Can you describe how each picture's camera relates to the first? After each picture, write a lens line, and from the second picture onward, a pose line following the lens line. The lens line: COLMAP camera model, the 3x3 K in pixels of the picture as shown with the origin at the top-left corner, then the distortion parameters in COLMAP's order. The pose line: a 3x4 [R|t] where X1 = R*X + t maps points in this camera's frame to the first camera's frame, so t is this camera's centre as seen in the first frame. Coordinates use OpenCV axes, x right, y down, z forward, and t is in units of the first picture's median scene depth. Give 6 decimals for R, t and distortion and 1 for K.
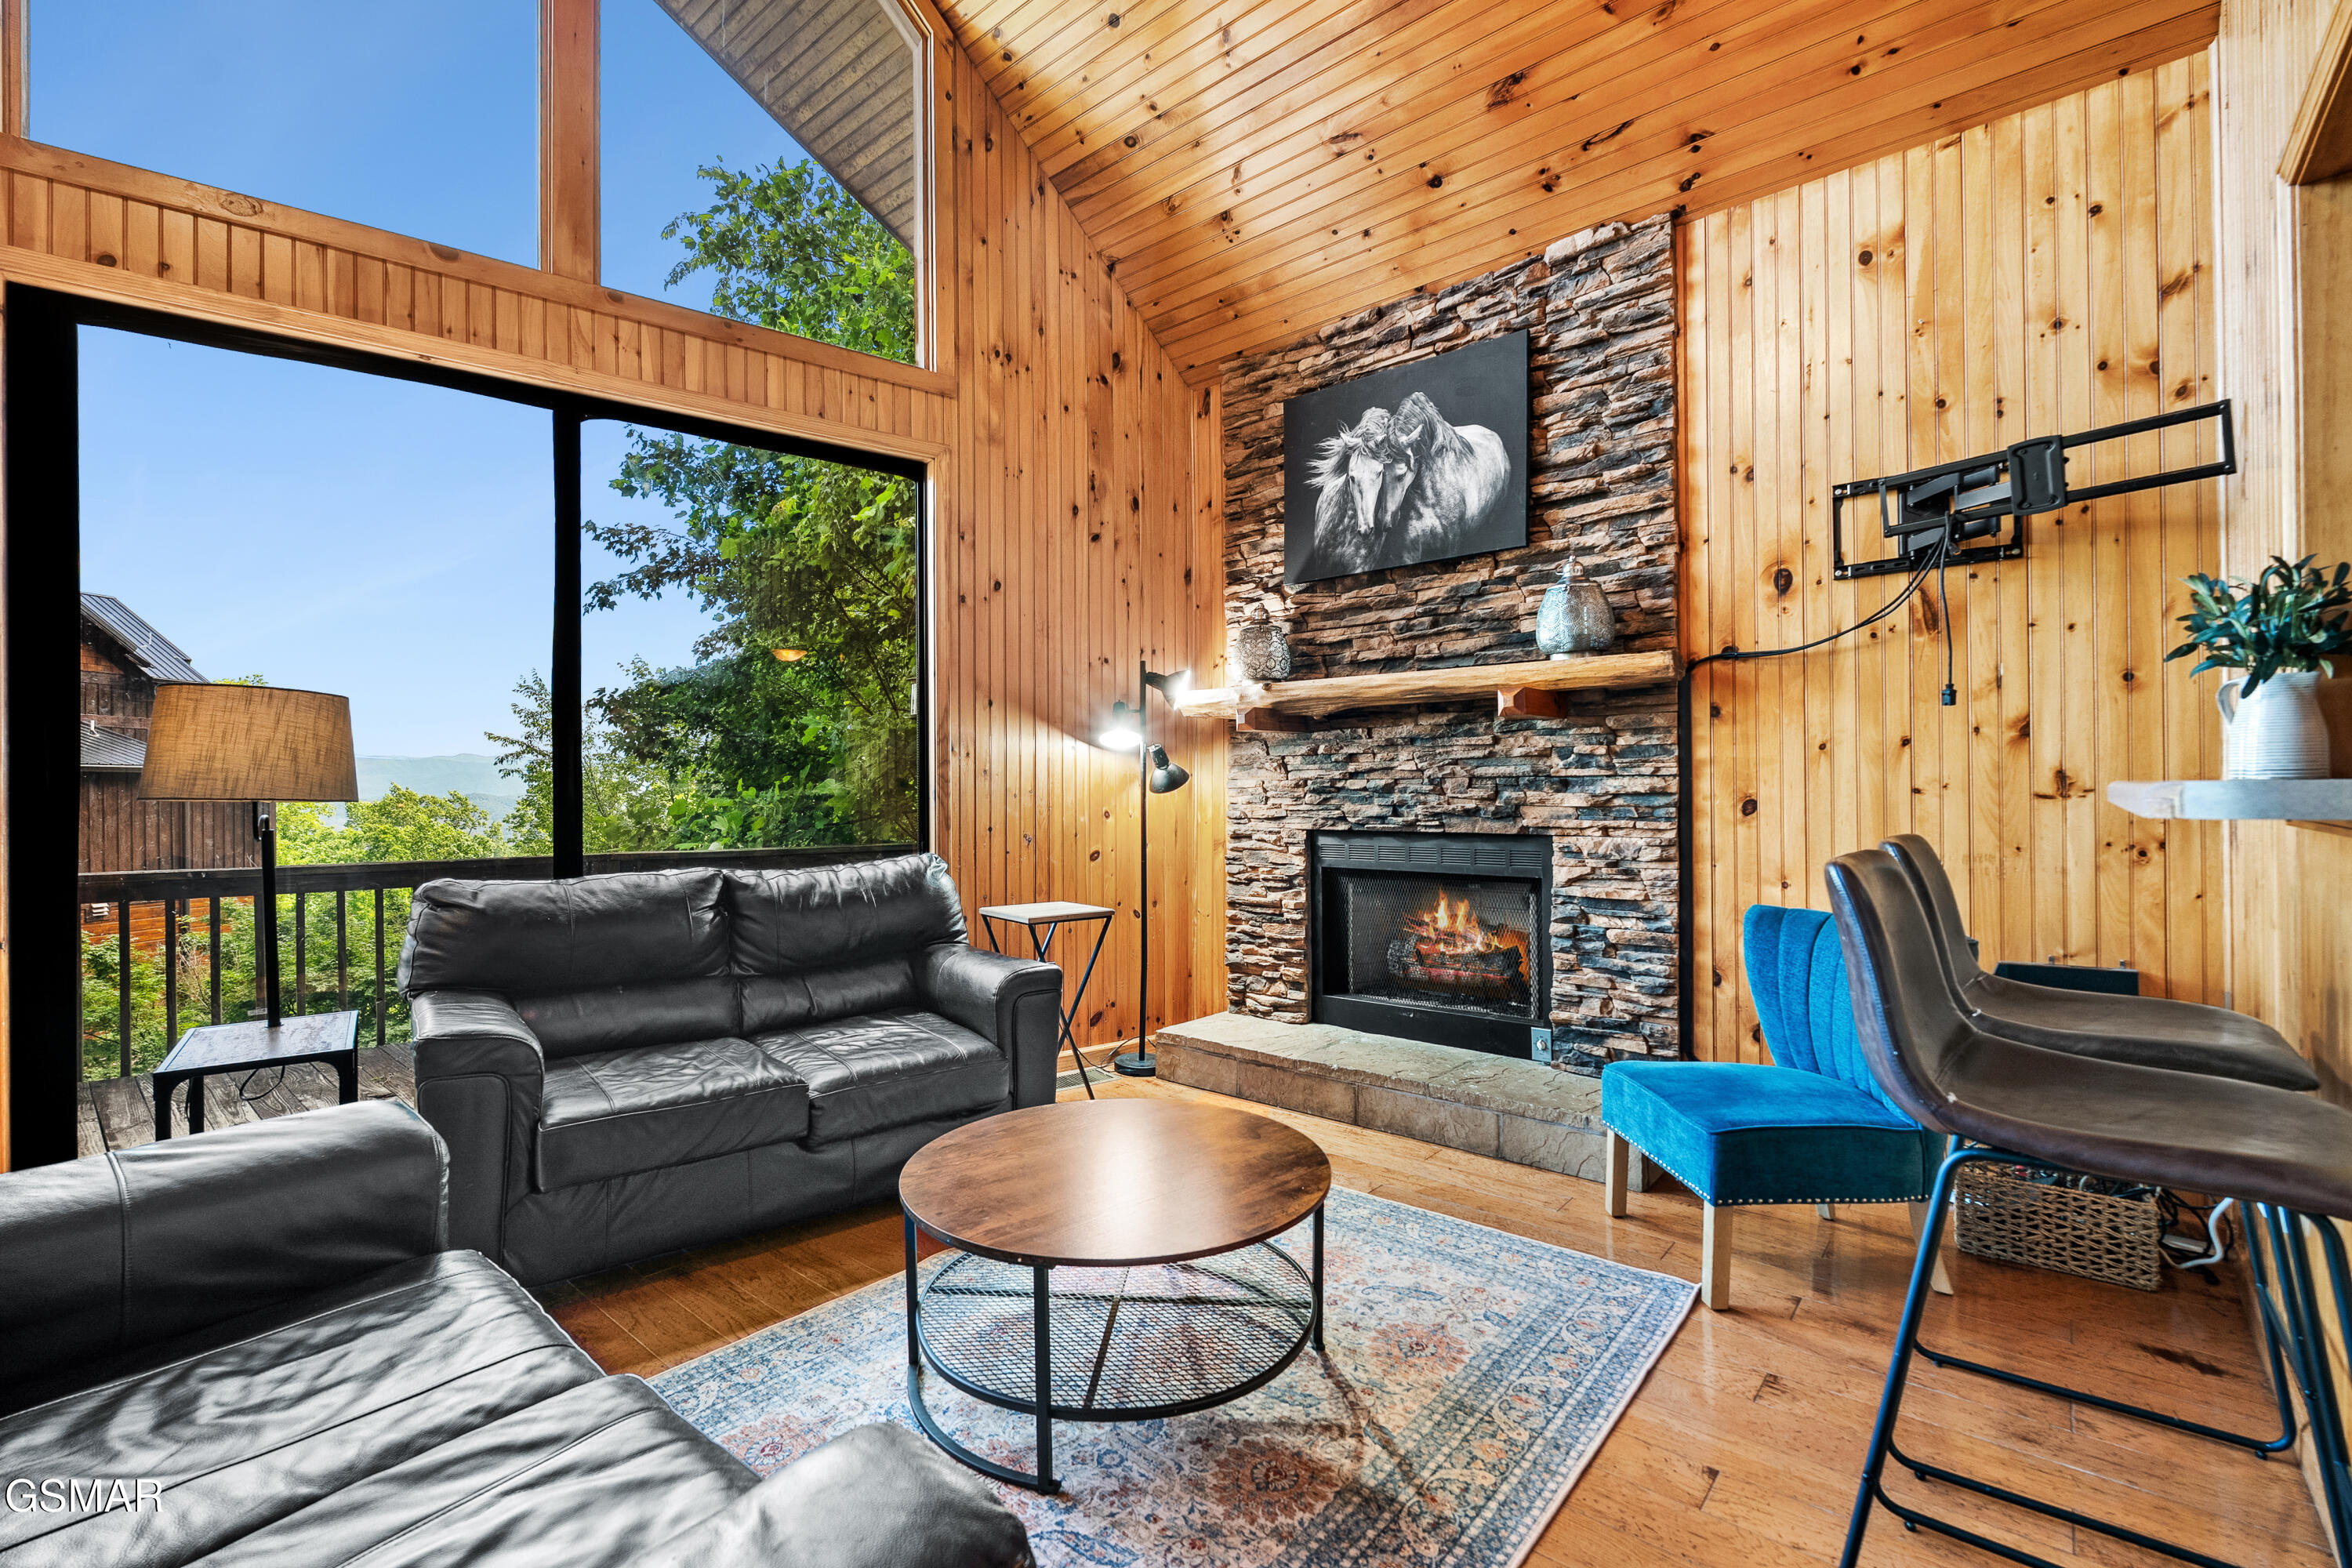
lens RADIAL K [[1029.1, 0, 1176.2], [0, 1029.1, 789.2], [0, 0, 1]] dist [-0.006357, 0.001318]
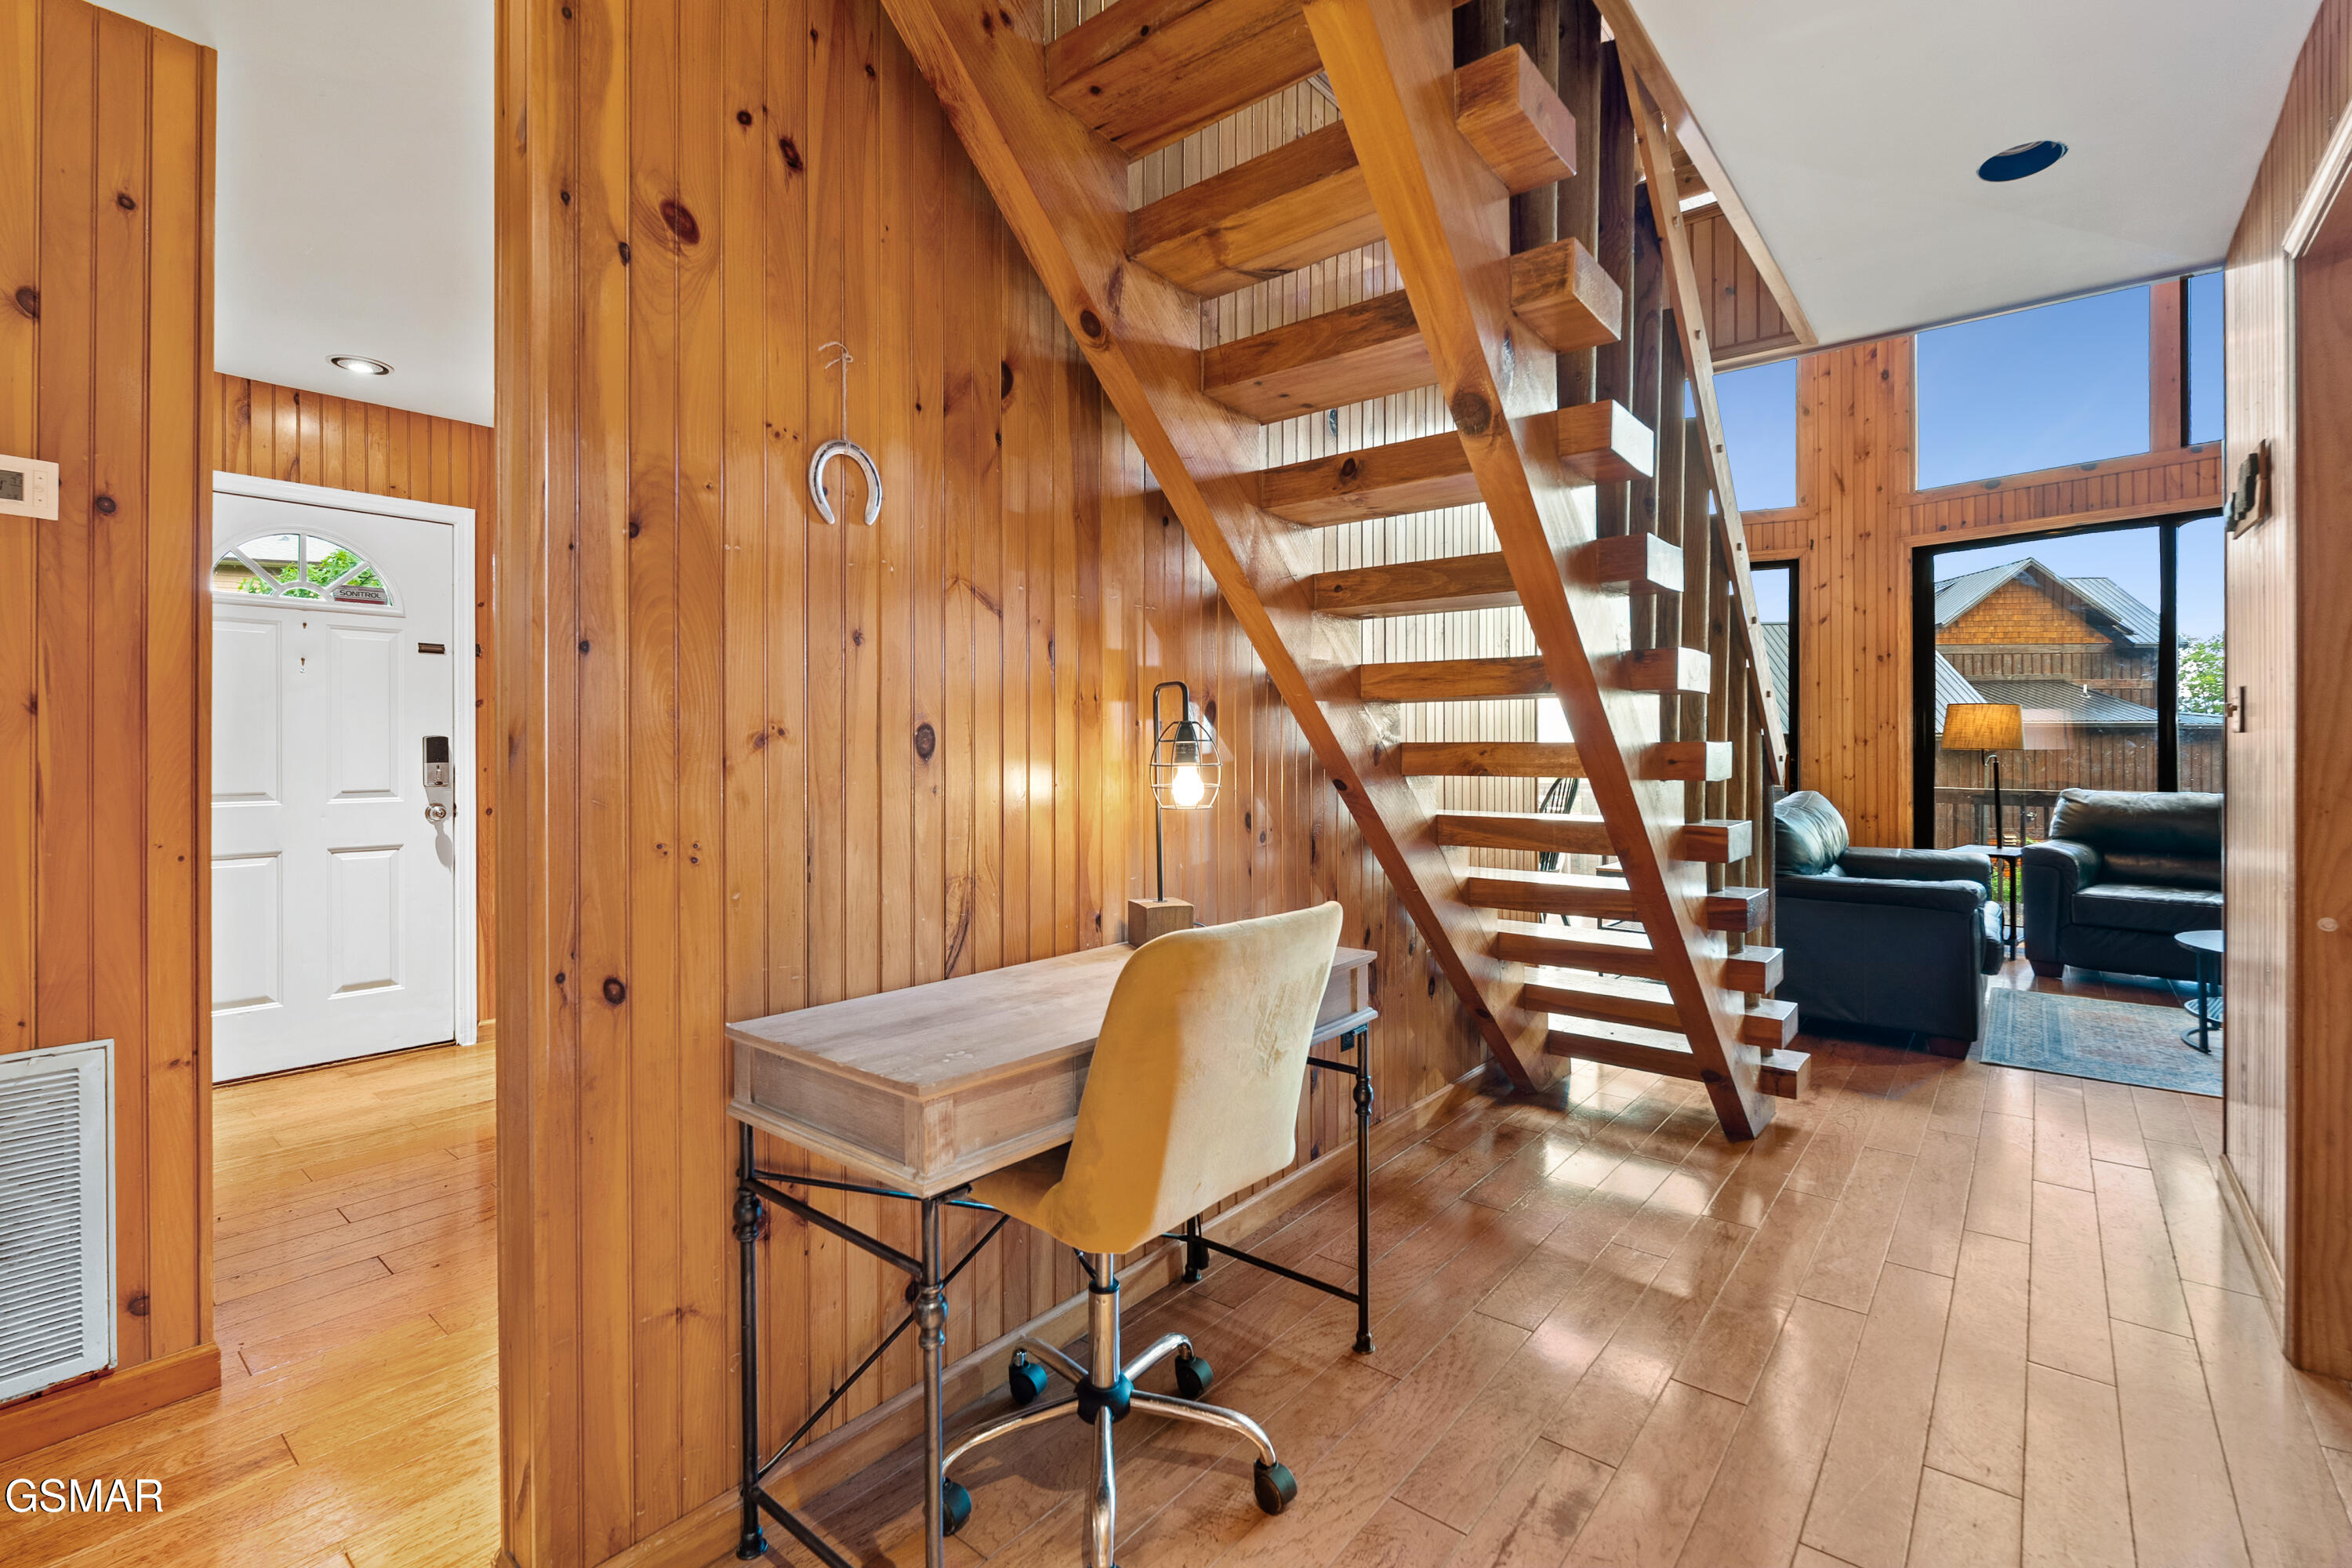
lens RADIAL K [[1029.1, 0, 1195.4], [0, 1029.1, 749.7], [0, 0, 1]] dist [-0.006357, 0.001318]
pose [[0.021488, 0.005932, -0.999752, 0.987669], [0.004049, 0.999974, 0.006020, -0.006966], [0.999761, -0.004177, 0.021464, -0.606600]]
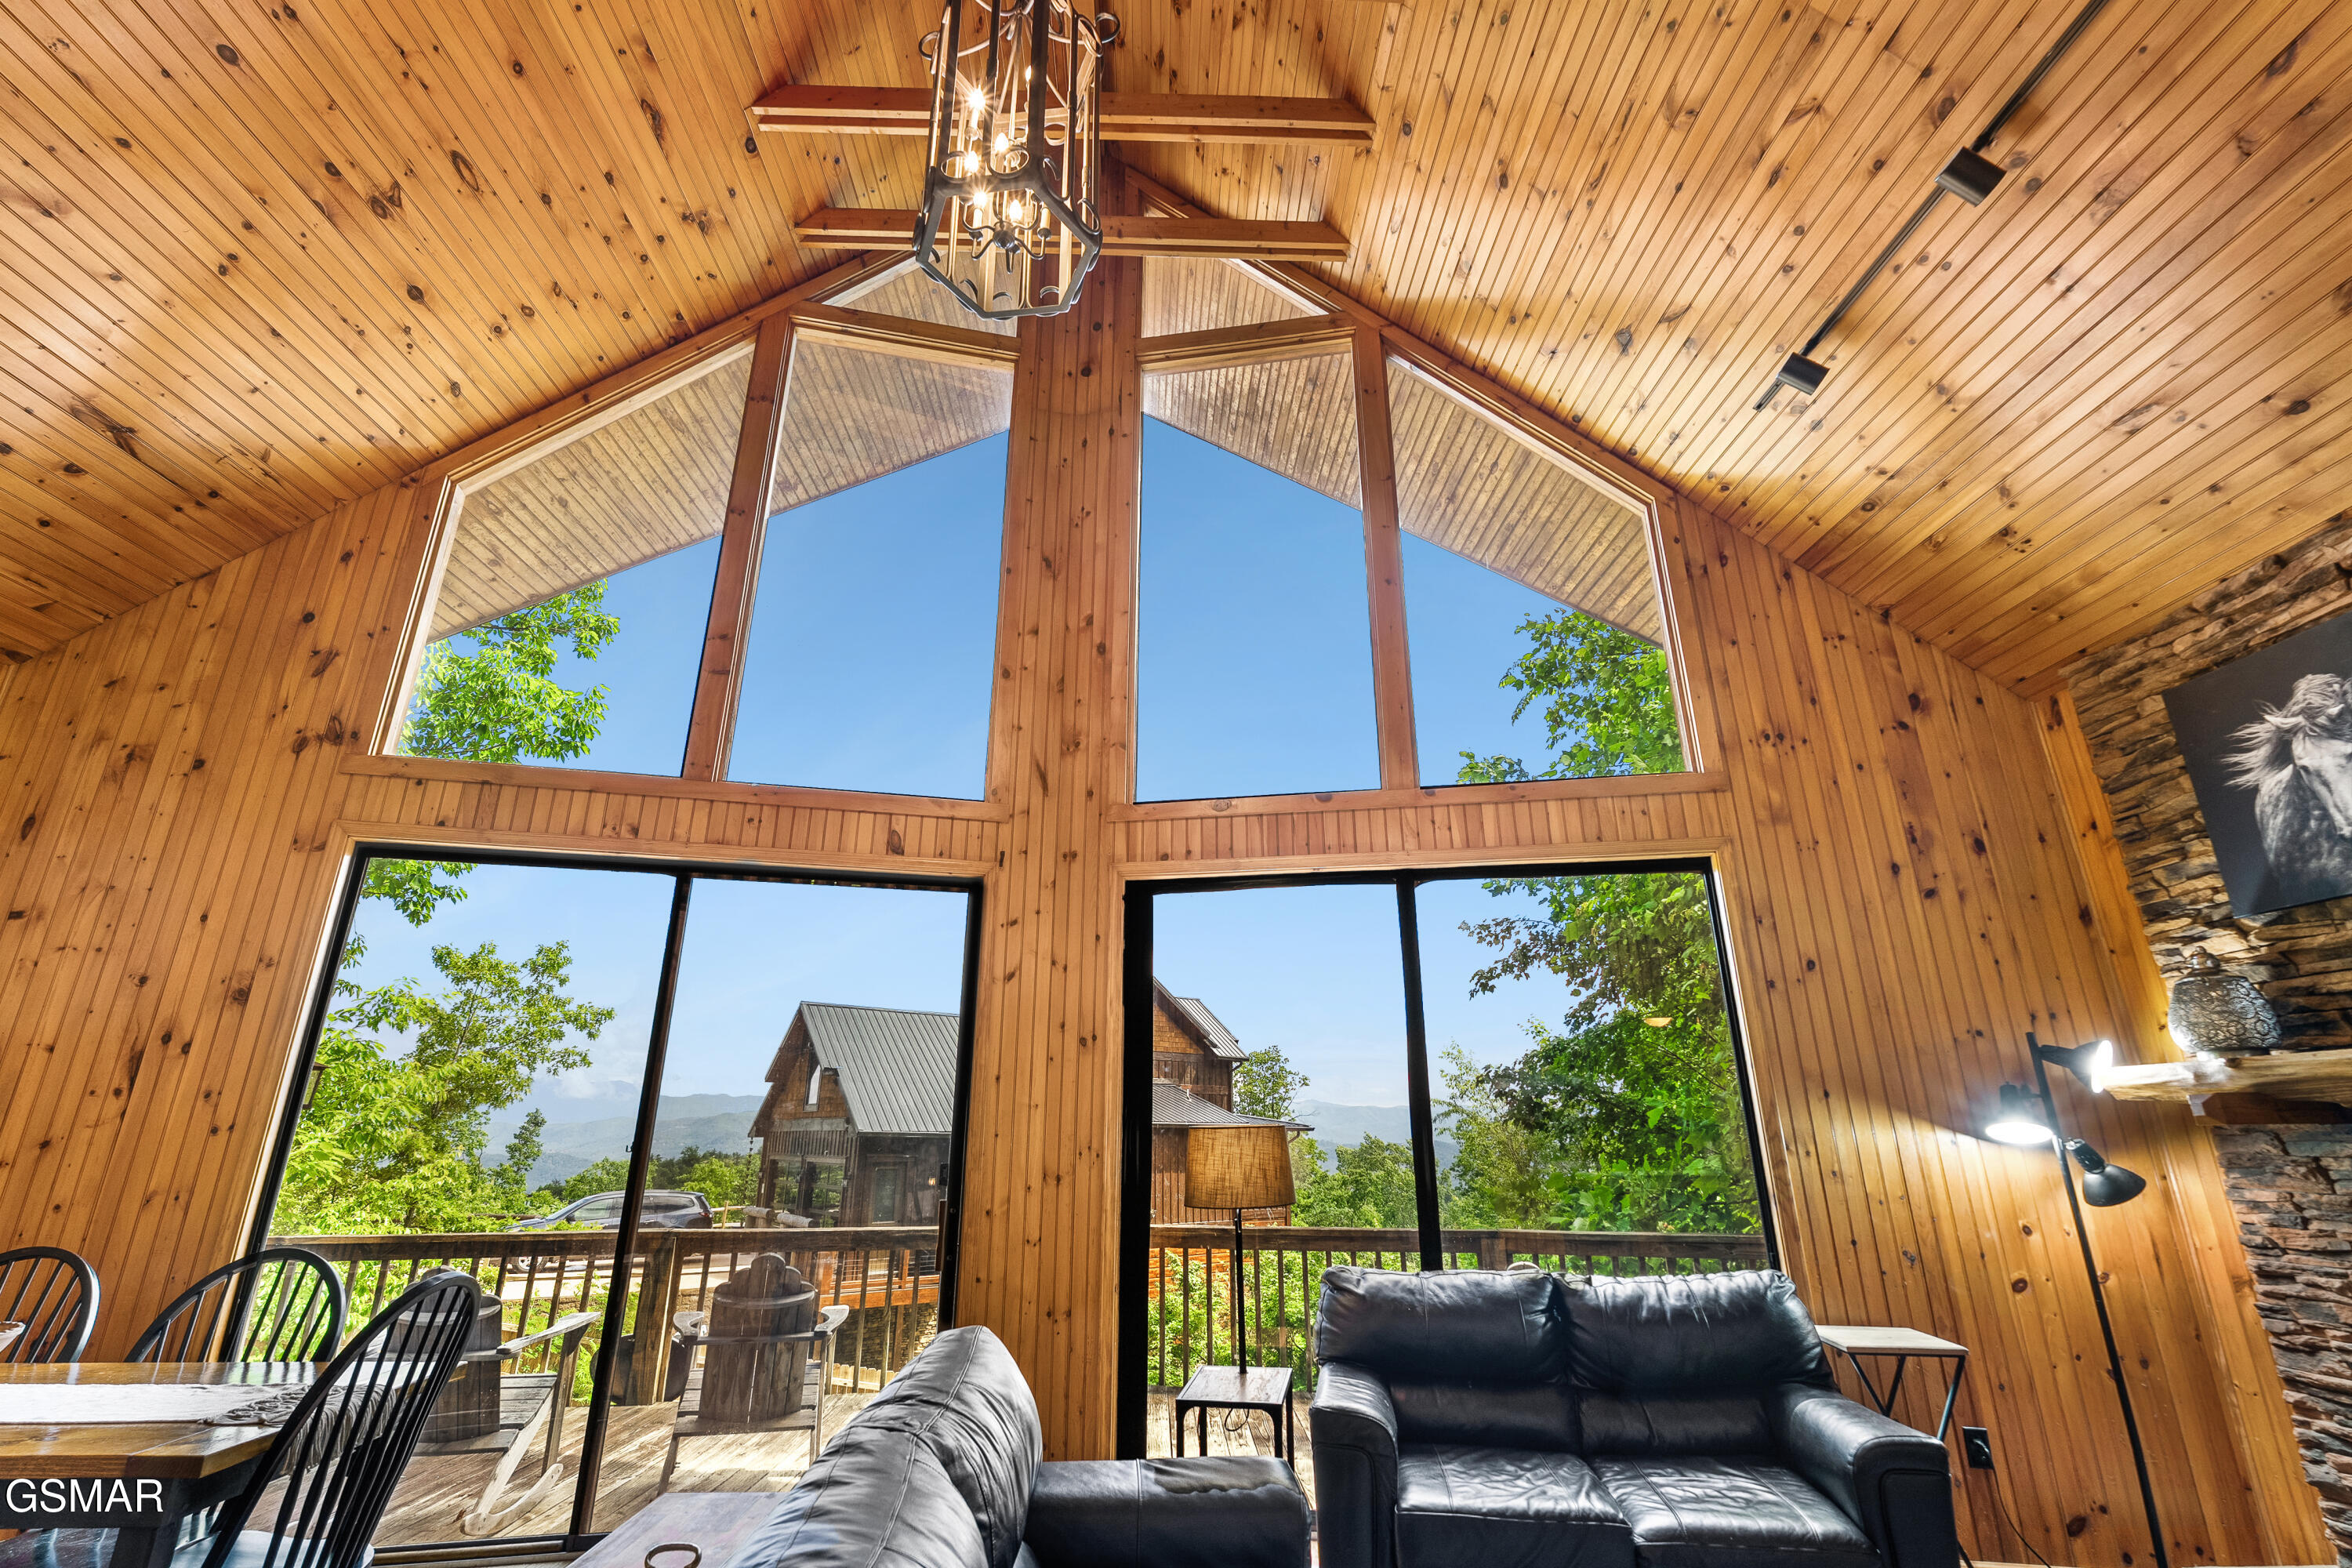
lens RADIAL K [[1029.1, 0, 1176.2], [0, 1029.1, 789.2], [0, 0, 1]] dist [-0.006357, 0.001318]
pose [[0.674018, -0.231490, -0.701507, 0.152416], [-0.004342, 0.948374, -0.317126, -0.054525], [0.738702, 0.216794, 0.638216, -0.084886]]
